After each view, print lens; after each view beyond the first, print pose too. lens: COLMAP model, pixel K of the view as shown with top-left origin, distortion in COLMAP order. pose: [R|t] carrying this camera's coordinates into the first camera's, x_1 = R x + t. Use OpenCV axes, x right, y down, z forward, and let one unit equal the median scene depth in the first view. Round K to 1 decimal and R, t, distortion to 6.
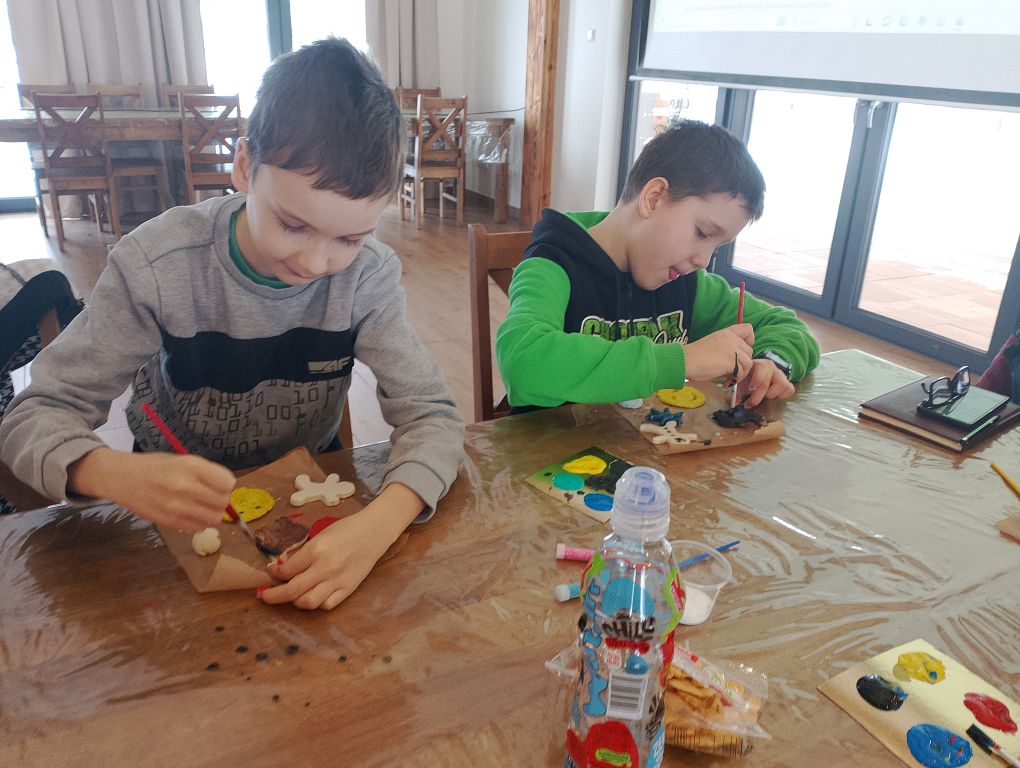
lens RADIAL K [[826.7, 0, 510.0], [0, 826.7, 384.0], [0, 0, 1]] dist [0.066958, -0.141669]
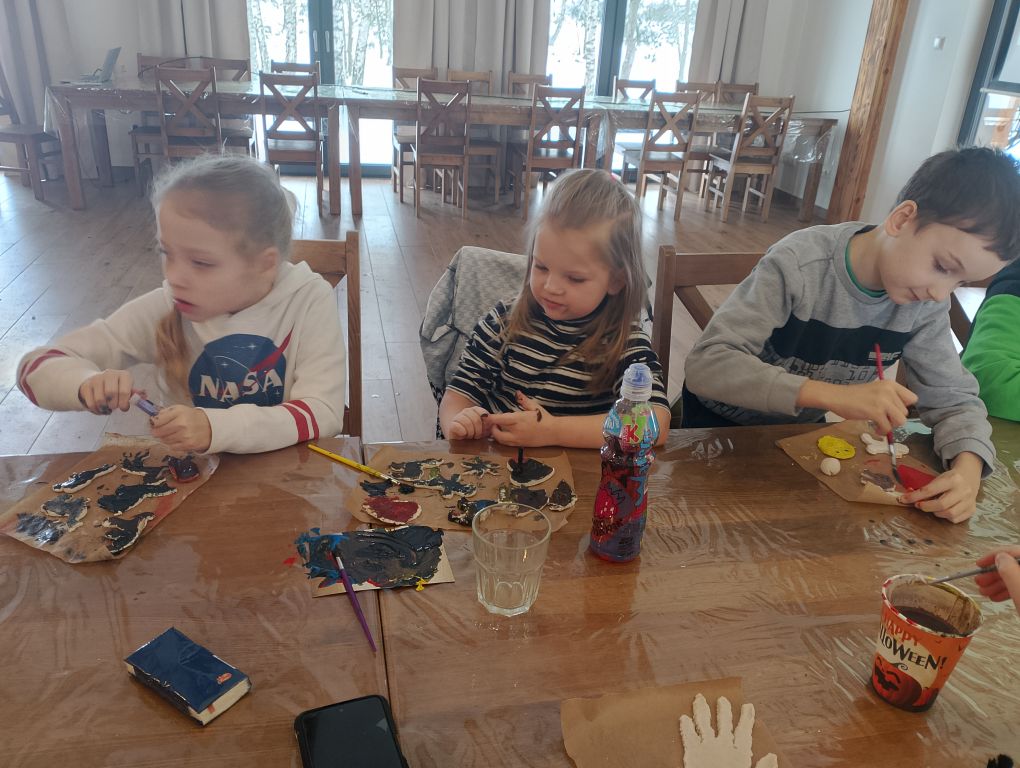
lens RADIAL K [[826.7, 0, 510.0], [0, 826.7, 384.0], [0, 0, 1]] dist [0.066958, -0.141669]
pose [[0.956287, 0.137257, -0.258216, -0.072848], [-0.131741, 0.990531, 0.038630, 0.008374], [0.261073, -0.002924, 0.965315, -0.072673]]
